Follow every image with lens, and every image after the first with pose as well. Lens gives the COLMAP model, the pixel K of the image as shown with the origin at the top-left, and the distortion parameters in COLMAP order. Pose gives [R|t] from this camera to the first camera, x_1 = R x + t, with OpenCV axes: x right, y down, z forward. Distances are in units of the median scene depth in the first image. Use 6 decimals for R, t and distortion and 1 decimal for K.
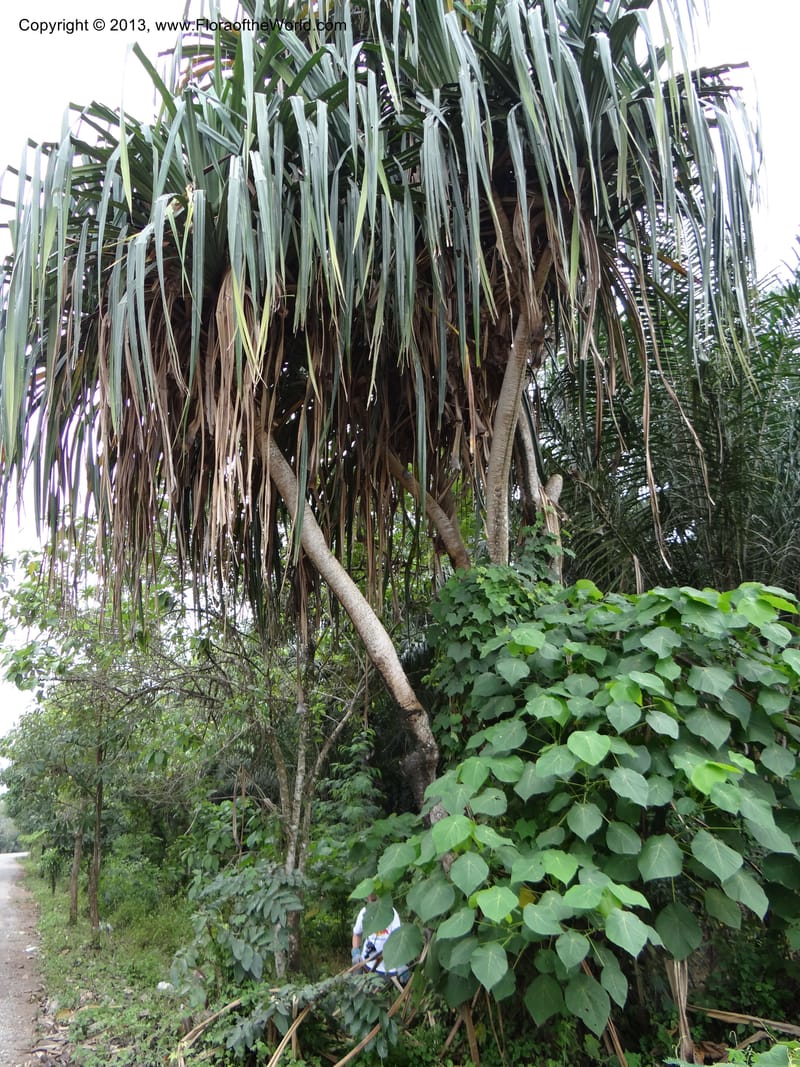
lens RADIAL K [[832.1, 0, 403.4], [0, 832.1, 531.0], [0, 0, 1]] dist [-0.006085, -0.001873]
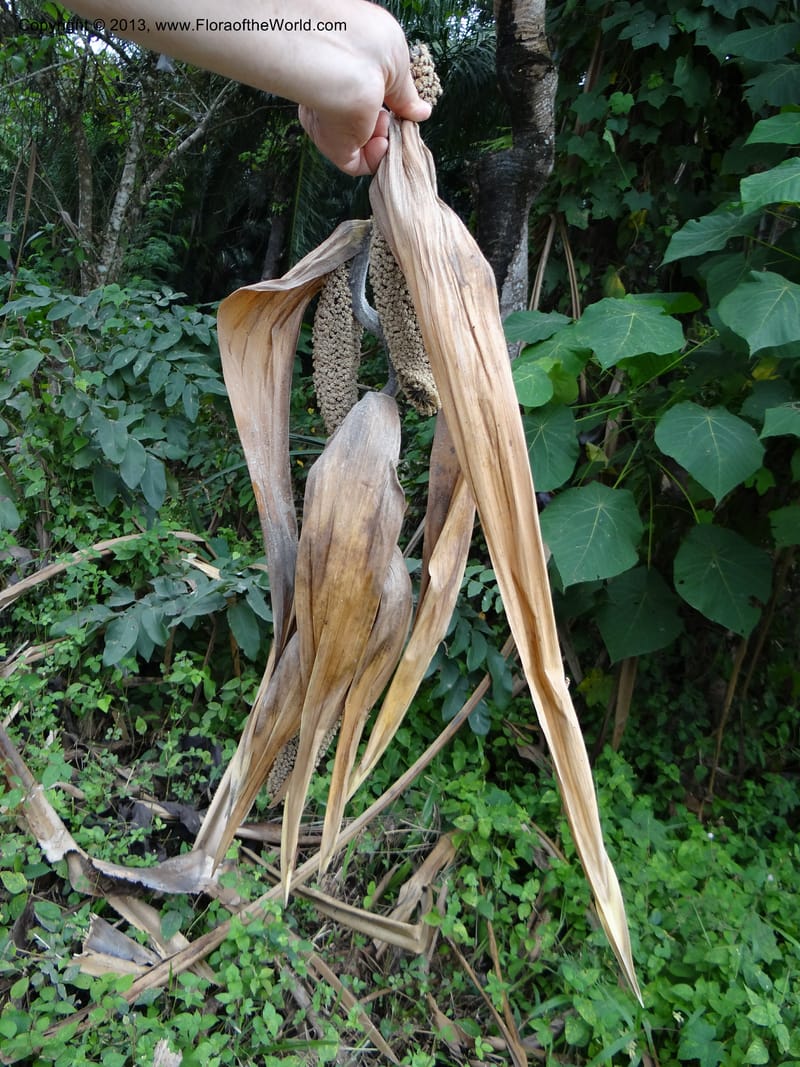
lens RADIAL K [[835.4, 0, 378.7], [0, 835.4, 531.2], [0, 0, 1]] dist [-0.003501, -0.000328]
pose [[0.926810, 0.179458, 0.329877, -0.214657], [-0.323428, 0.827845, 0.458331, 0.307236], [-0.190835, -0.531477, 0.825296, 0.609053]]
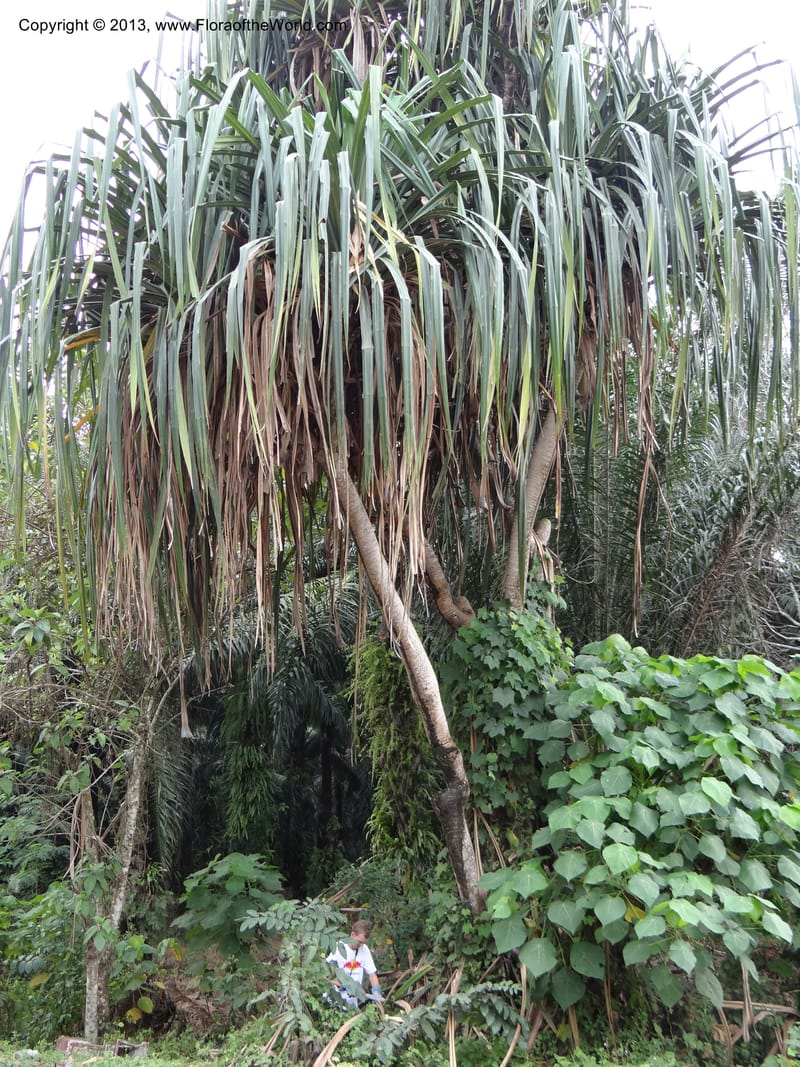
lens RADIAL K [[1186.4, 0, 400.0], [0, 1186.4, 533.5], [0, 0, 1]] dist [-0.002287, 0.013569]
pose [[0.892640, 0.115366, 0.435757, -0.866415], [-0.139377, 0.989962, 0.023419, -0.085827], [-0.428681, -0.081640, 0.899760, -0.317689]]
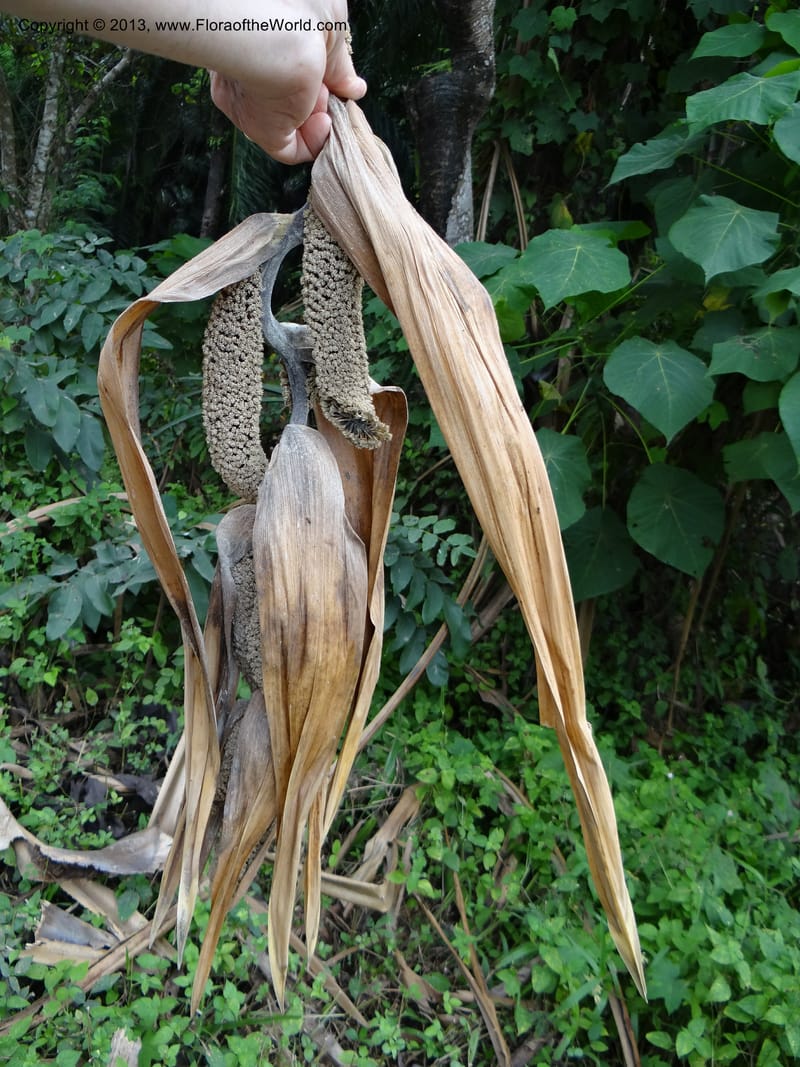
lens RADIAL K [[839.5, 0, 379.9], [0, 839.5, 531.2], [0, 0, 1]] dist [-0.006064, -0.000447]
pose [[0.917304, 0.109433, 0.382856, -0.206525], [-0.305551, 0.809984, 0.500565, 0.306522], [-0.255329, -0.576152, 0.776438, 0.619146]]
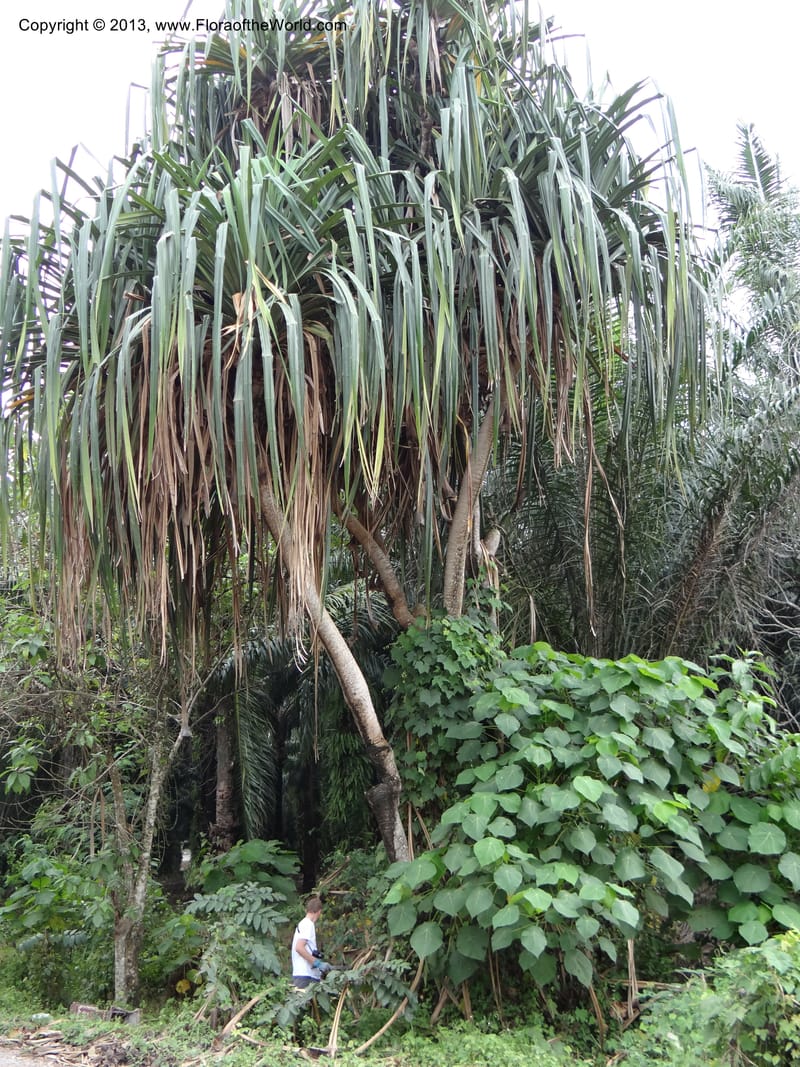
lens RADIAL K [[1186.4, 0, 400.0], [0, 1186.4, 533.5], [0, 0, 1]] dist [-0.002287, 0.013569]
pose [[0.945667, 0.078472, 0.315526, -0.600995], [-0.101035, 0.993318, 0.055775, -0.195914], [-0.309040, -0.084624, 0.947276, -0.599996]]
